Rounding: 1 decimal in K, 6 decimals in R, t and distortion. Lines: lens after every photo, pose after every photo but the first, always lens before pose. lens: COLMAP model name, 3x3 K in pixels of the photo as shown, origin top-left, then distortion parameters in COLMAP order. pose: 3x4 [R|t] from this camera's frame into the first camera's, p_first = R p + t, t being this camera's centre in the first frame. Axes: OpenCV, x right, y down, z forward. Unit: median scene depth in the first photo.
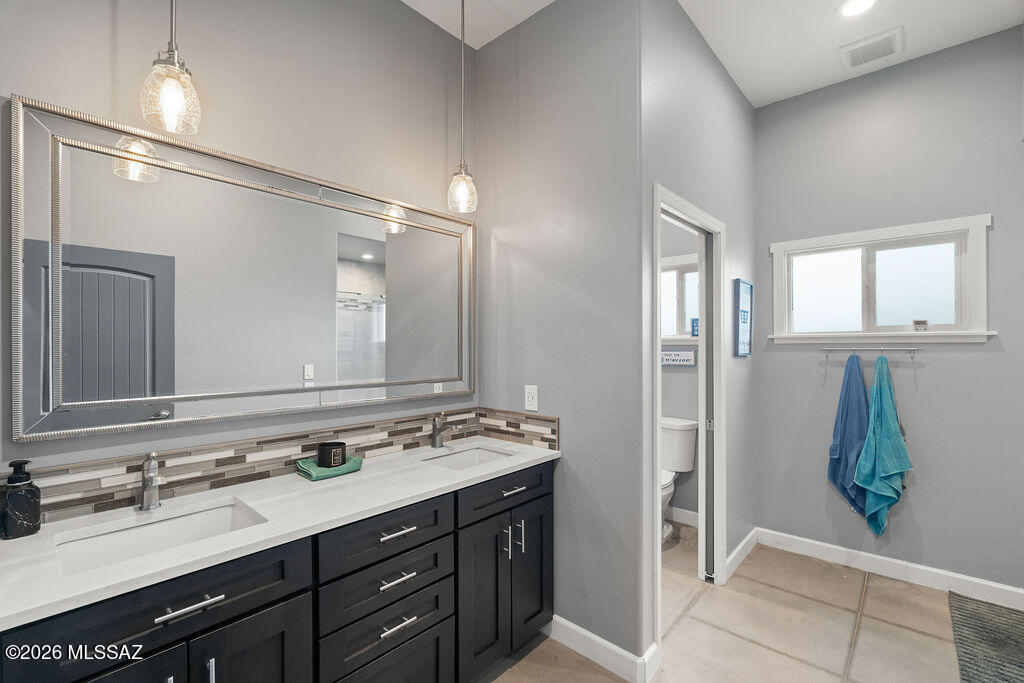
lens RADIAL K [[449.0, 0, 509.8], [0, 449.0, 345.4], [0, 0, 1]] dist [-0.000896, -0.000268]
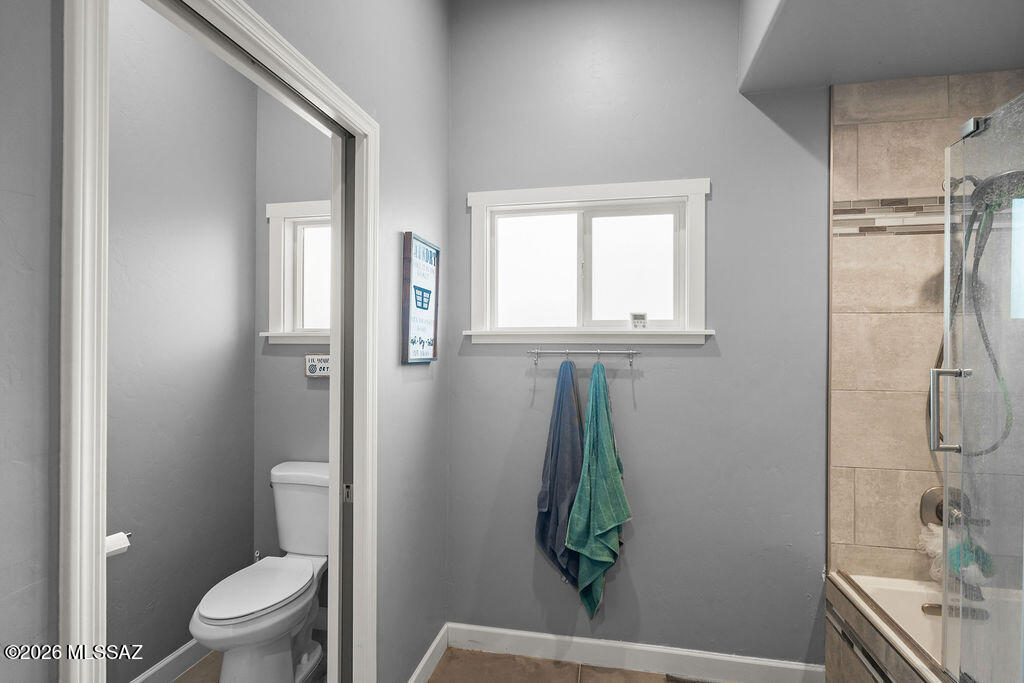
lens RADIAL K [[496.1, 0, 515.1], [0, 496.1, 346.4], [0, 0, 1]] dist [0.001137, 0.000036]
pose [[0.860198, 0.007330, 0.509907, 0.309016], [-0.007831, 0.999969, -0.001165, 0.000862], [-0.509899, -0.002991, 0.860229, 0.383852]]
